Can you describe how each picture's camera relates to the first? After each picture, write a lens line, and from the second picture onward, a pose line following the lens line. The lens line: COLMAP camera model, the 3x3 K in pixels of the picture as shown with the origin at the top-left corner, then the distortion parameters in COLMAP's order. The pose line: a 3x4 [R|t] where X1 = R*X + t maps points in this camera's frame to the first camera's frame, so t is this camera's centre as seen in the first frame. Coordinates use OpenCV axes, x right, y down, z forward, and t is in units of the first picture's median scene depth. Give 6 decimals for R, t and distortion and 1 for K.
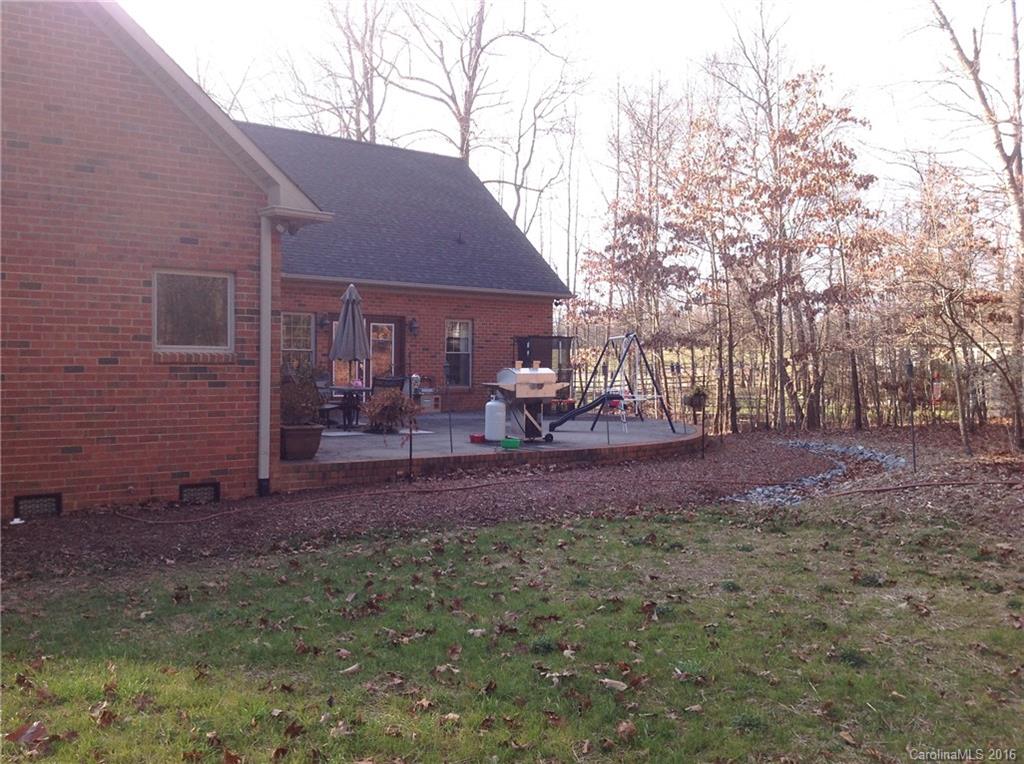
lens RADIAL K [[950.0, 0, 512.0], [0, 950.0, 382.0], [0, 0, 1]] dist [0.133812, -0.279743]
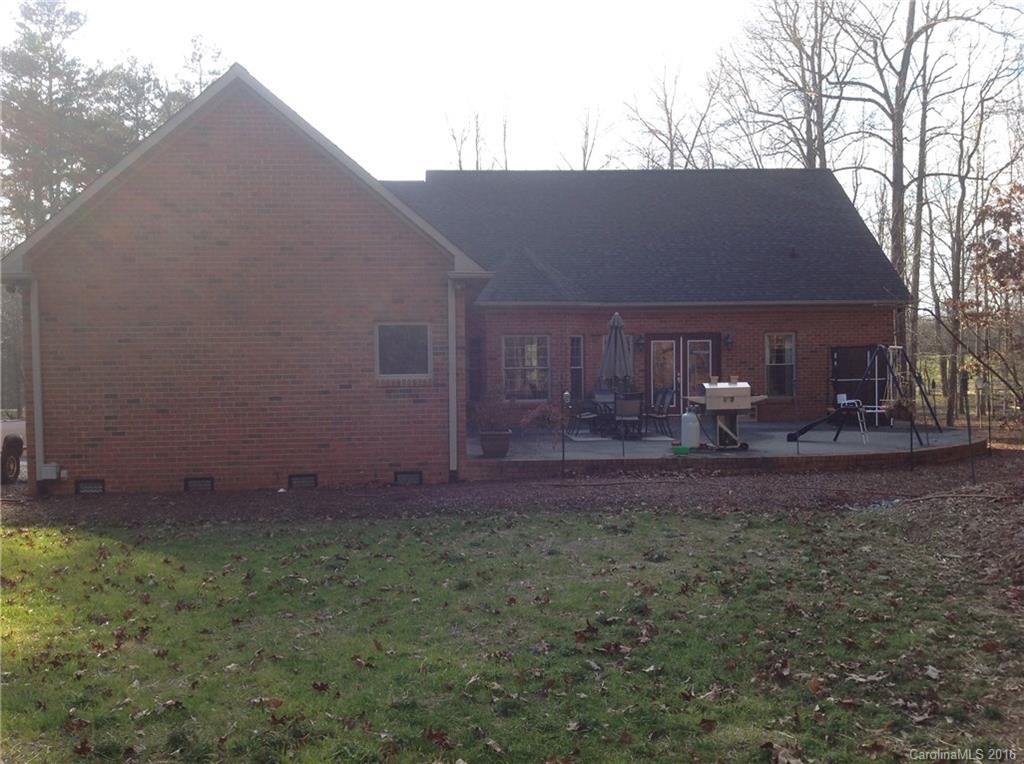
lens RADIAL K [[950.0, 0, 512.0], [0, 950.0, 382.0], [0, 0, 1]] dist [0.133812, -0.279743]
pose [[0.852319, -0.014165, -0.522831, 0.491712], [0.011080, 0.999898, -0.009027, -0.010725], [0.522906, 0.001901, 0.852388, -0.104663]]
